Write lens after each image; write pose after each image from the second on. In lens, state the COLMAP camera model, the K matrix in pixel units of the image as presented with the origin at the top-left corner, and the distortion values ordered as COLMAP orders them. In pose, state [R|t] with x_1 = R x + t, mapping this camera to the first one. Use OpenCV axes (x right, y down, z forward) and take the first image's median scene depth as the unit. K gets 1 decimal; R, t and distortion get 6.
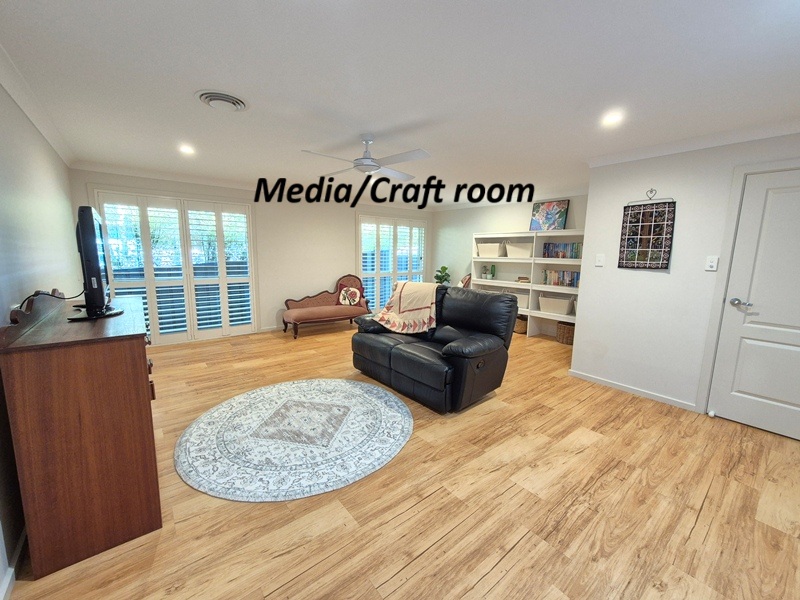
lens RADIAL K [[330.0, 0, 396.1], [0, 330.0, 299.3], [0, 0, 1]] dist [0.000845, 0.000226]
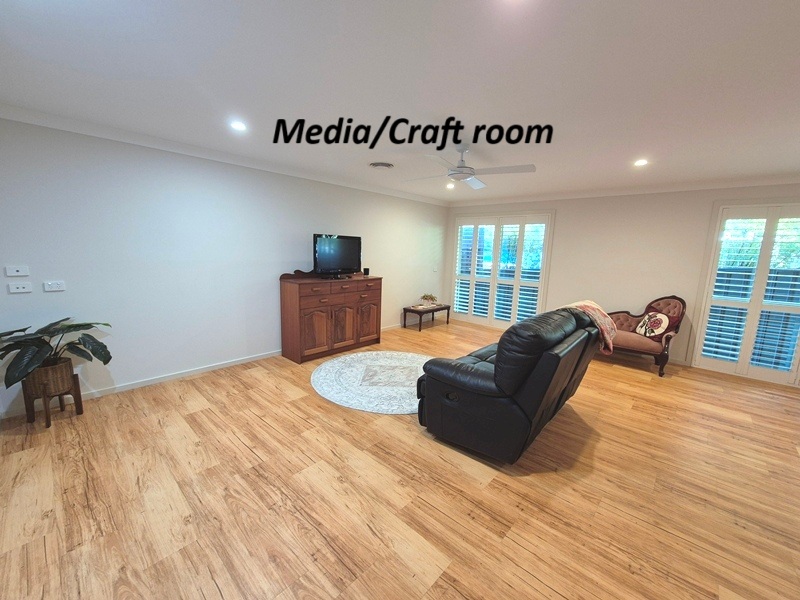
lens RADIAL K [[330.0, 0, 397.0], [0, 330.0, 300.0], [0, 0, 1]] dist [0.000845, 0.000226]
pose [[0.152642, 0.141250, -0.978135, 1.261594], [-0.173886, 0.978132, 0.114114, -0.127376], [0.972864, 0.152665, 0.173865, 0.894906]]
